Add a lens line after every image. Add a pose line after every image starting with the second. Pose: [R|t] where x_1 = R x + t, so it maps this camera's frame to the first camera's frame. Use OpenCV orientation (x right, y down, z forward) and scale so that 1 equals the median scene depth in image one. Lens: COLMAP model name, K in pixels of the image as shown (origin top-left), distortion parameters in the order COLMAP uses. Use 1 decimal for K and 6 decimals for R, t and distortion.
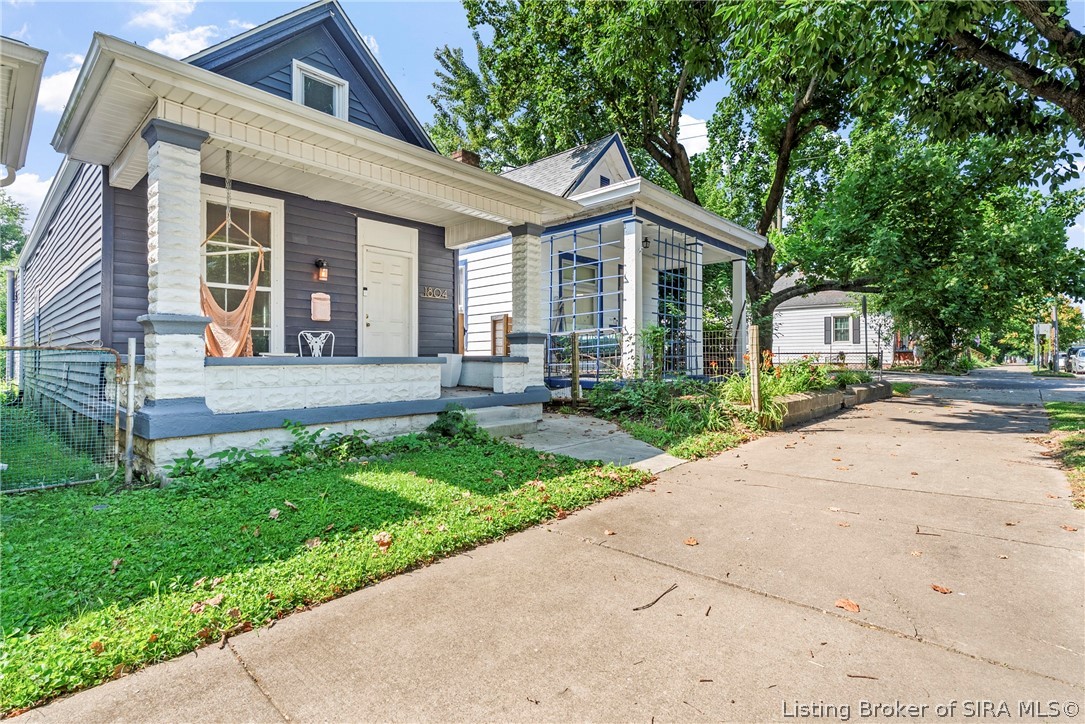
lens RADIAL K [[525.7, 0, 540.3], [0, 525.7, 348.2], [0, 0, 1]] dist [-0.003479, -0.000344]
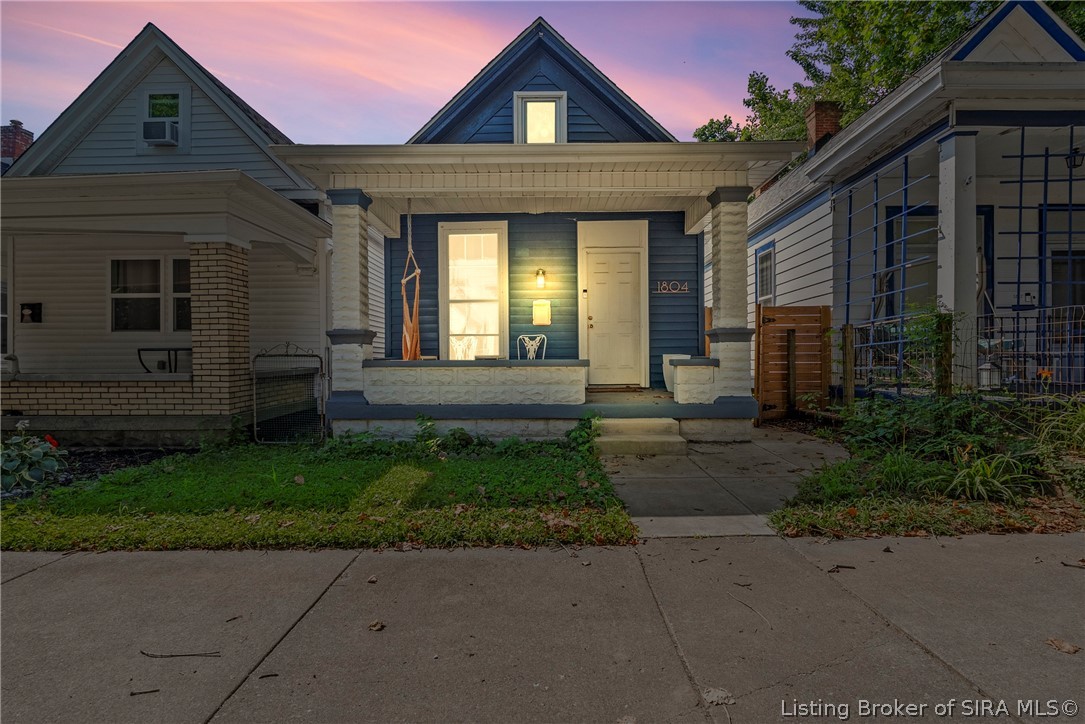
lens RADIAL K [[524.3, 0, 543.5], [0, 524.3, 359.9], [0, 0, 1]] dist [-0.003262, -0.000740]
pose [[0.657616, 0.004252, -0.753341, 0.421078], [0.016428, 0.999665, 0.019982, -0.002296], [0.753174, -0.025516, 0.657326, 0.305448]]
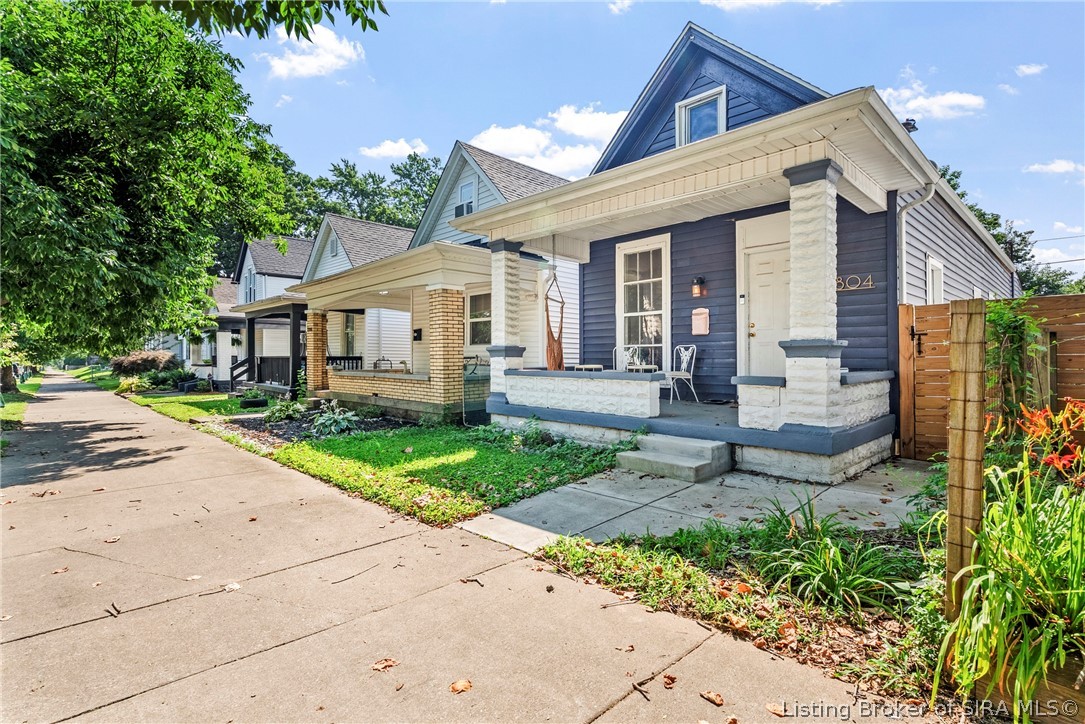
lens RADIAL K [[524.3, 0, 543.5], [0, 524.3, 359.9], [0, 0, 1]] dist [-0.003262, -0.000740]
pose [[-0.069335, 0.010341, -0.997540, 0.685463], [0.019212, 0.999775, 0.009029, -0.018419], [0.997408, -0.018538, -0.069518, 0.799444]]
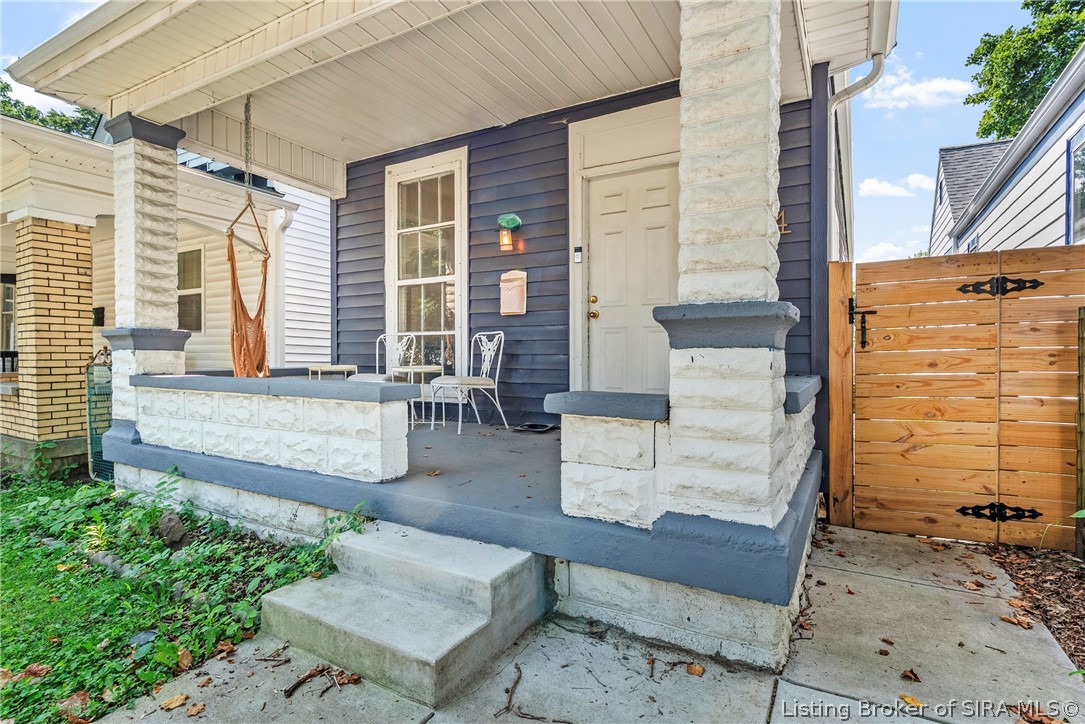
lens RADIAL K [[542.4, 0, 542.5], [0, 542.4, 362.0], [0, 0, 1]] dist [-0.004186, -0.000316]
pose [[0.210807, 0.016065, -0.977396, 0.239802], [0.013602, 0.999720, 0.019366, -0.008383], [0.977433, -0.017377, 0.210530, 0.944047]]
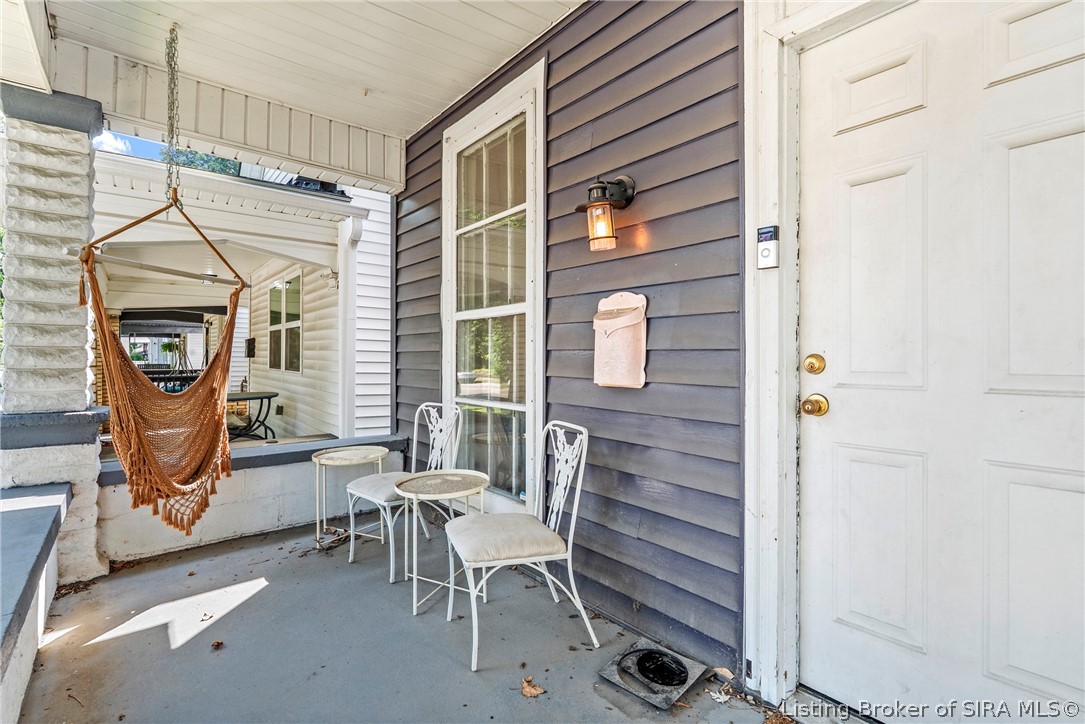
lens RADIAL K [[522.2, 0, 543.6], [0, 522.2, 356.8], [0, 0, 1]] dist [-0.003580, -0.000603]
pose [[-0.165619, 0.003890, -0.986182, -0.129909], [0.012903, 0.999915, 0.001778, -0.074345], [0.986105, -0.012431, -0.165656, 1.060381]]
